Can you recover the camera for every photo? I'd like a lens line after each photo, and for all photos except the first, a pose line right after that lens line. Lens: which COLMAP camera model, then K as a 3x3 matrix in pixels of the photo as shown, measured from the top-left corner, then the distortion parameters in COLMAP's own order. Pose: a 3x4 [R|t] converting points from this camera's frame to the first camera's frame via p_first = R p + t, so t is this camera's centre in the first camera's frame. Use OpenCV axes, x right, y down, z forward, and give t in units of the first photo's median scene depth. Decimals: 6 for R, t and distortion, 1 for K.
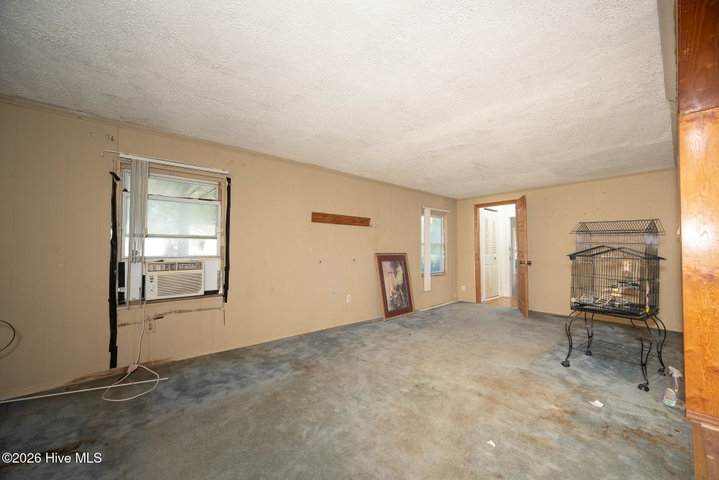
lens RADIAL K [[282.8, 0, 362.1], [0, 282.8, 243.5], [0, 0, 1]] dist [0.000260, 0.000184]
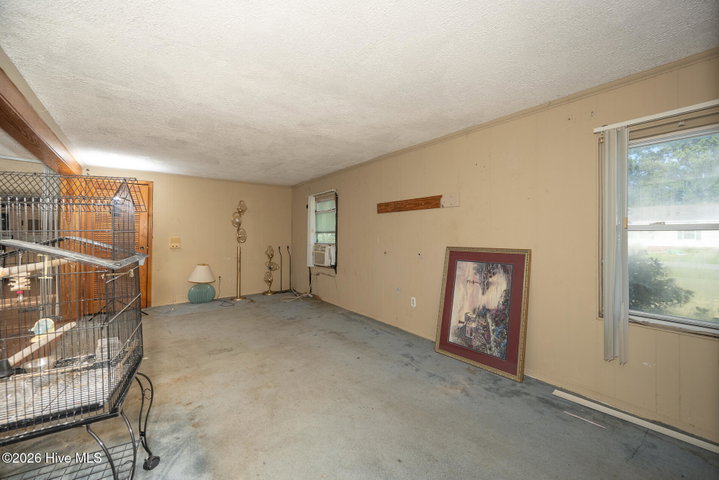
lens RADIAL K [[282.8, 0, 361.5], [0, 282.8, 238.8], [0, 0, 1]] dist [0.000260, 0.000184]
pose [[-0.059405, -0.001325, -0.998233, 0.704200], [0.011797, 0.999928, -0.002030, 0.014306], [0.998164, -0.011896, -0.059385, 0.828240]]
